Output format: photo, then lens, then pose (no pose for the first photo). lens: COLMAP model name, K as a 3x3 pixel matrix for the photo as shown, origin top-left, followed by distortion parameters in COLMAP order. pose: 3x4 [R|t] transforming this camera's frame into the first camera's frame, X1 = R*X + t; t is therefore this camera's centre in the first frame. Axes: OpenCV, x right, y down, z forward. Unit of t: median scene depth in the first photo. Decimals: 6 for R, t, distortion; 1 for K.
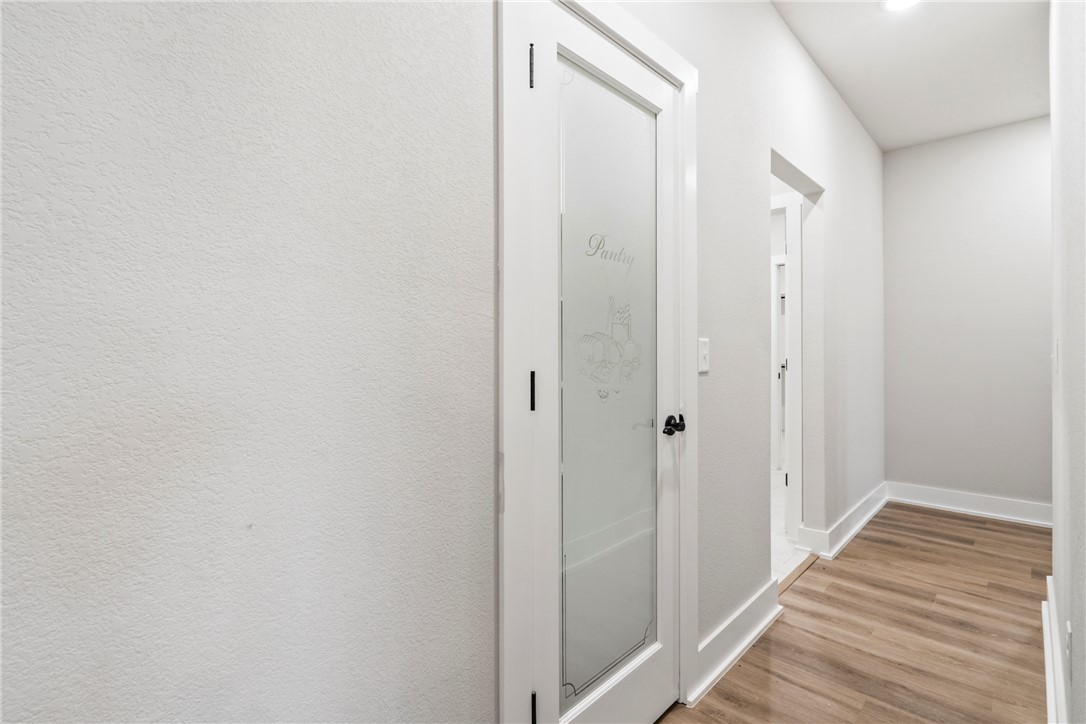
lens RADIAL K [[500.2, 0, 545.4], [0, 500.2, 357.8], [0, 0, 1]] dist [-0.001792, 0.000074]
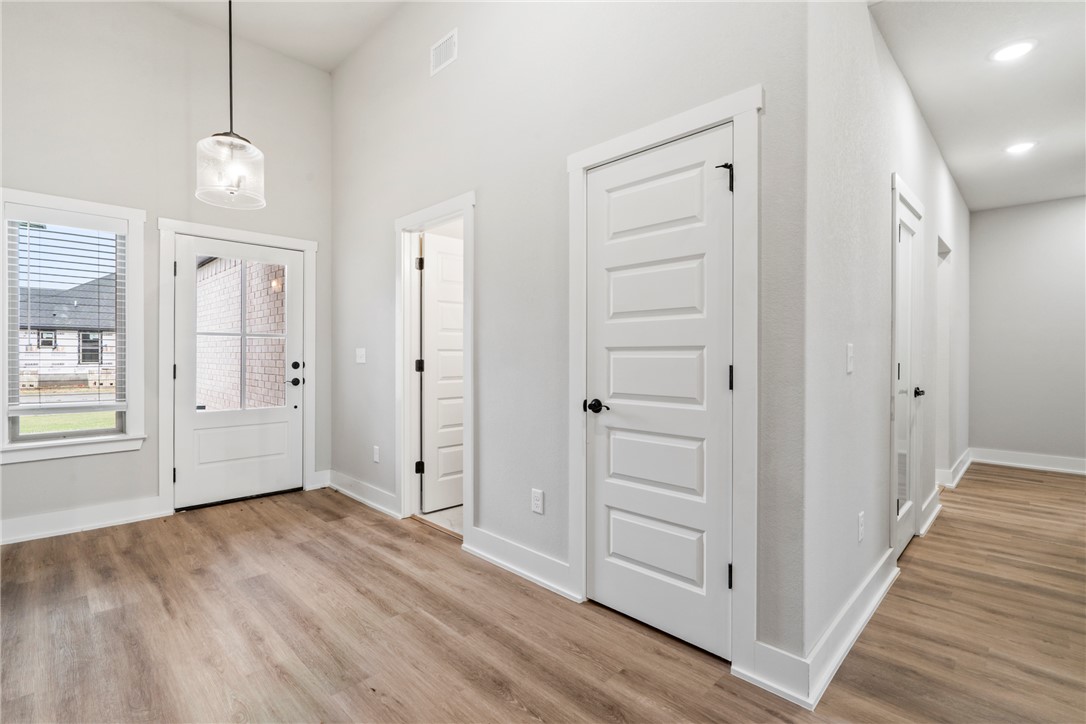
lens RADIAL K [[500.2, 0, 537.3], [0, 500.2, 358.5], [0, 0, 1]] dist [-0.001792, 0.000074]
pose [[0.999795, 0.017468, -0.010259, -0.689125], [-0.017434, 0.999842, 0.003445, 0.012825], [0.010318, -0.003265, 0.999941, -0.551032]]
